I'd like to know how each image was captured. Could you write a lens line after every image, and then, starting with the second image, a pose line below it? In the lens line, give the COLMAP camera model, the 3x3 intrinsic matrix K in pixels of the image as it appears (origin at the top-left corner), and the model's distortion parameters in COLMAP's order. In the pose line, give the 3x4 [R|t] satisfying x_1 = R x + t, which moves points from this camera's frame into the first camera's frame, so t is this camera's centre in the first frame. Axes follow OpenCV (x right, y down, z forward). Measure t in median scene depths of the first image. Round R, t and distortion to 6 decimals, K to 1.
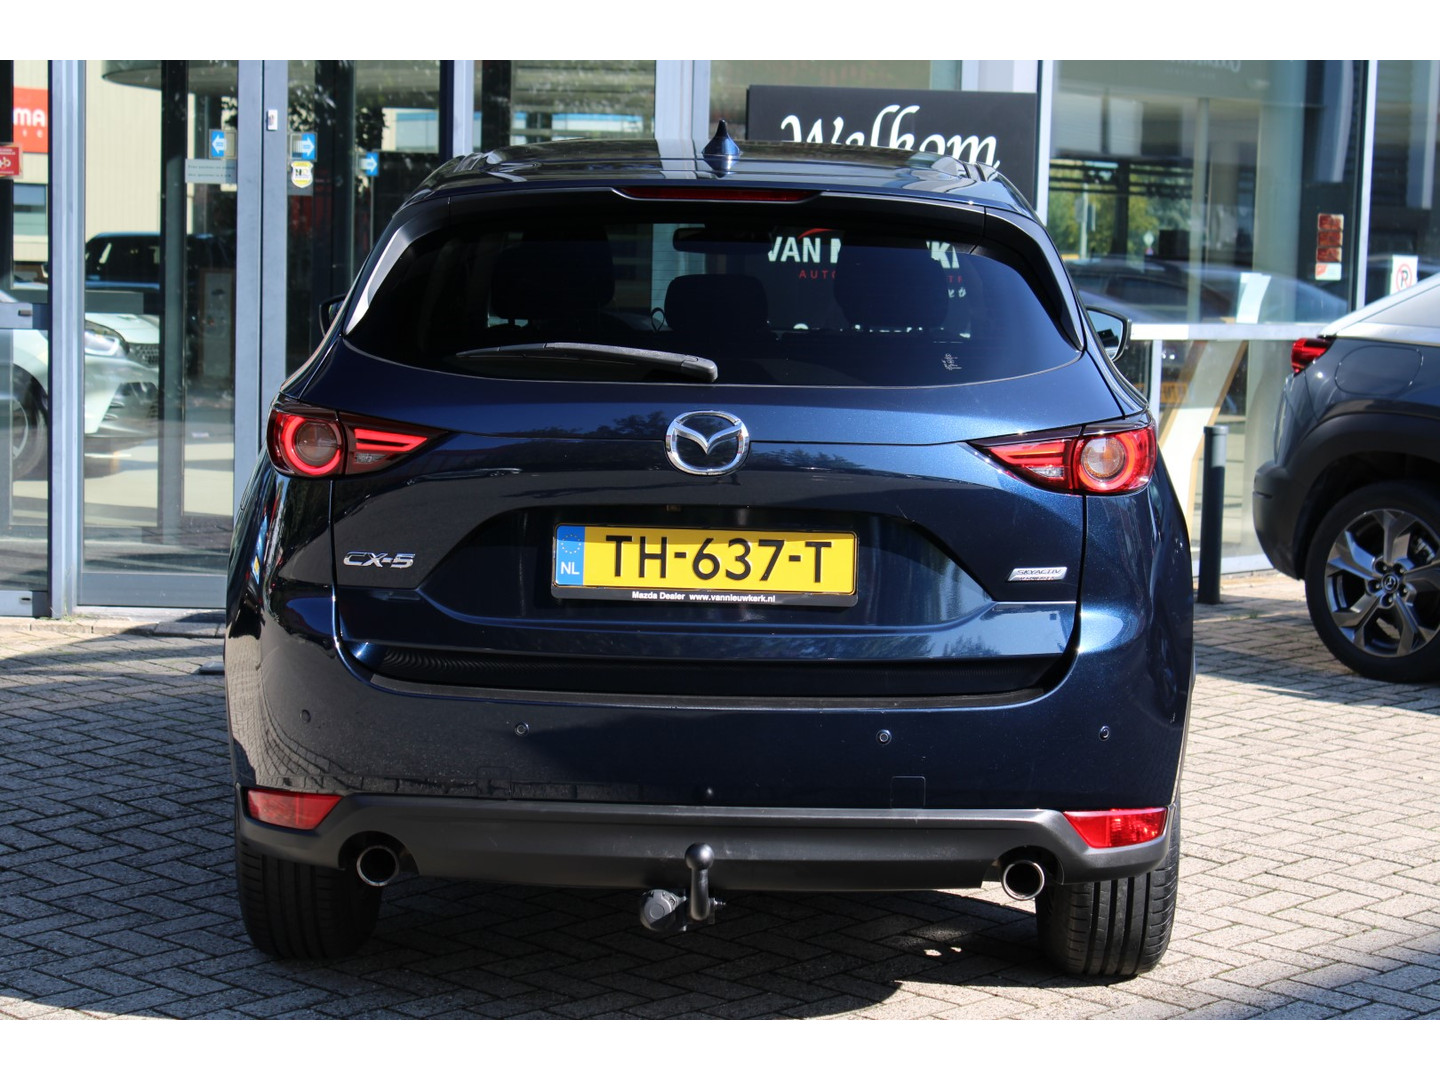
lens RADIAL K [[2912.8, 0, 719.5], [0, 2912.8, 536.7], [0, 0, 1]] dist [0.018622, 0.000000]
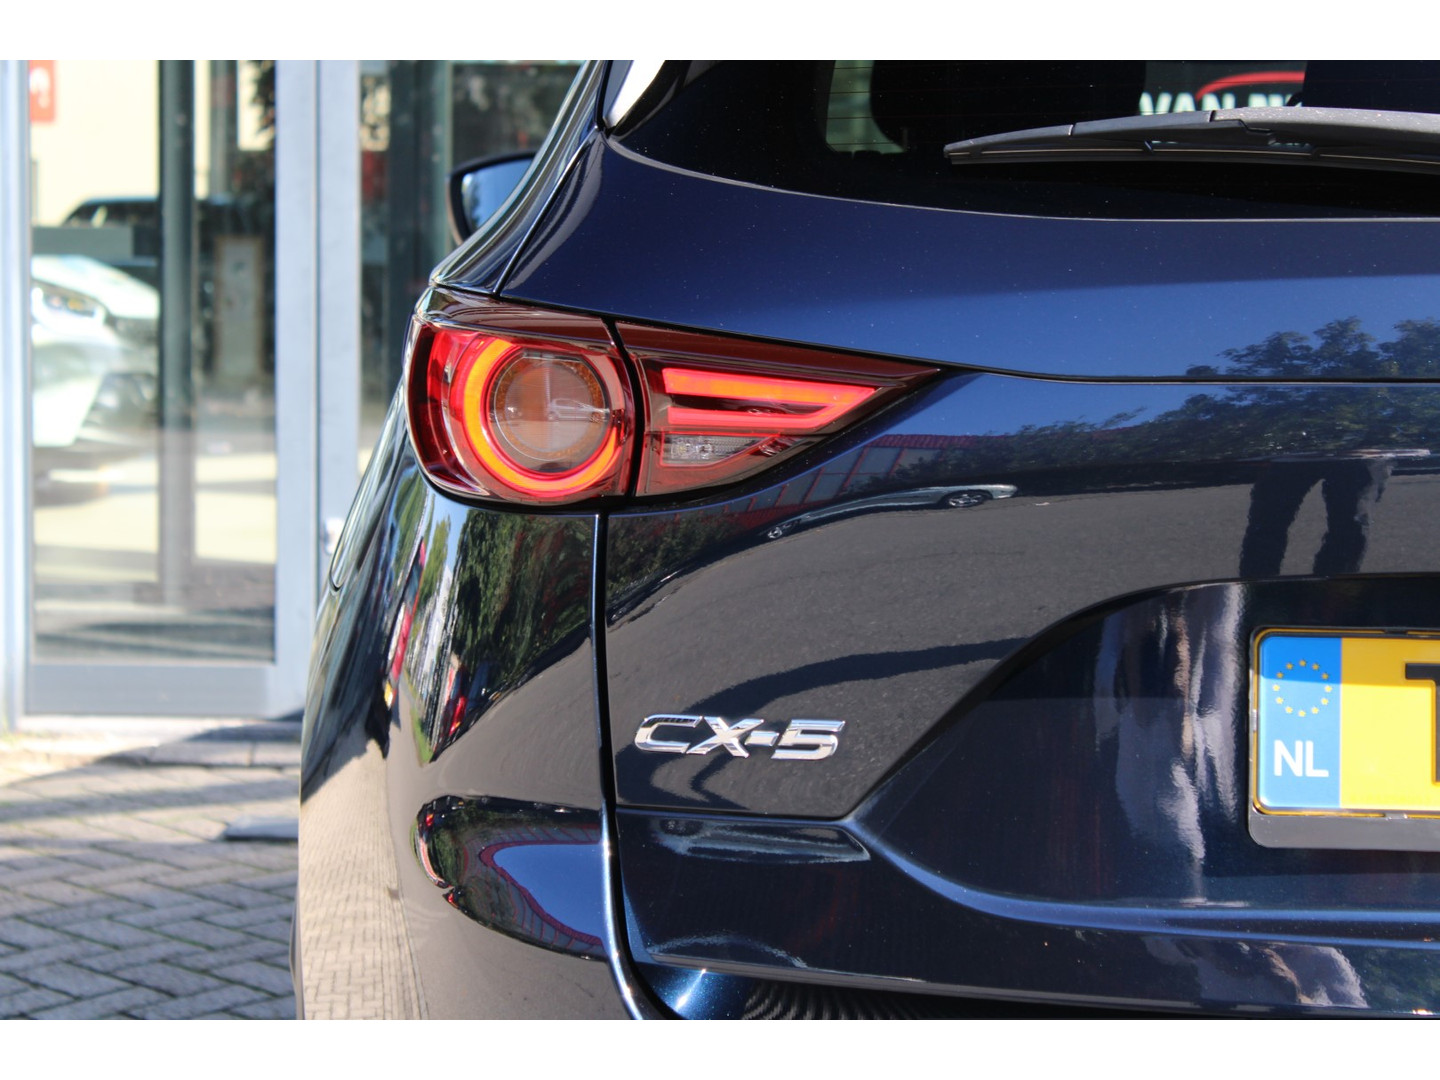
lens RADIAL K [[3282.1, 0, 719.5], [0, 3282.1, 547.4], [0, 0, 1]] dist [0.078358, 0.000000]
pose [[0.999626, -0.011725, -0.024717, -0.060671], [0.011588, 0.999917, -0.005696, -0.007110], [0.024782, 0.005408, 0.999678, 0.334408]]
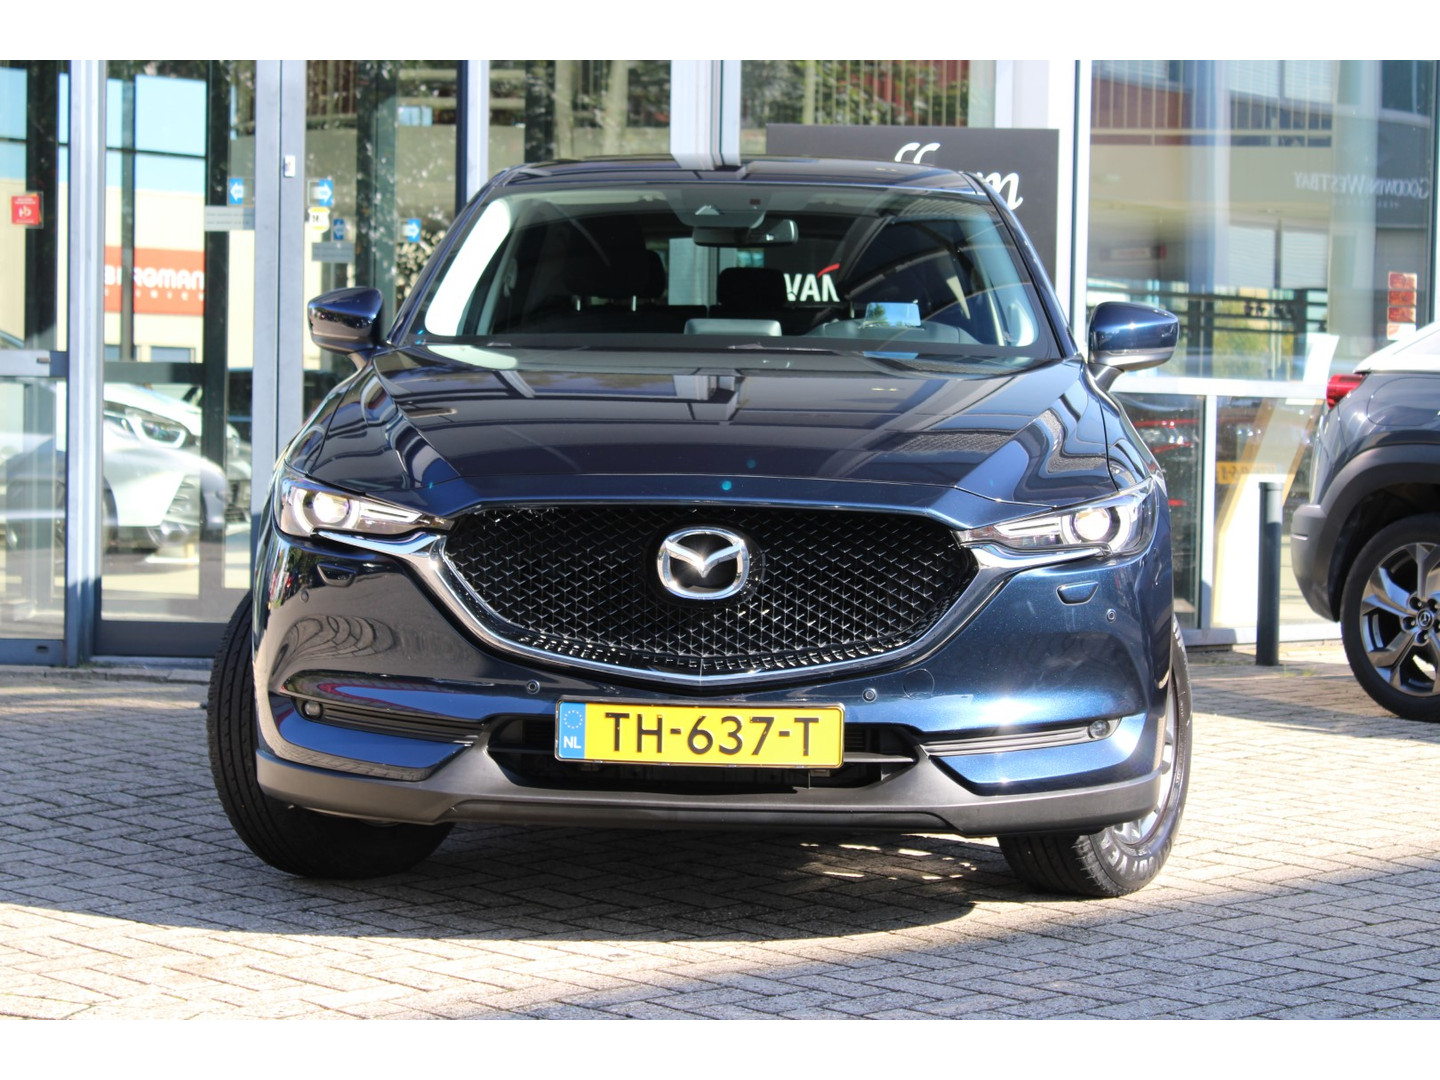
lens RADIAL K [[3085.7, 0, 718.5], [0, 3085.7, 538.0], [0, 0, 1]] dist [0.013484, 0.000000]
pose [[0.997923, -0.006948, -0.064039, 0.064588], [0.002863, 0.997968, -0.063659, 0.055786], [0.064351, 0.063344, 0.995915, -0.038466]]
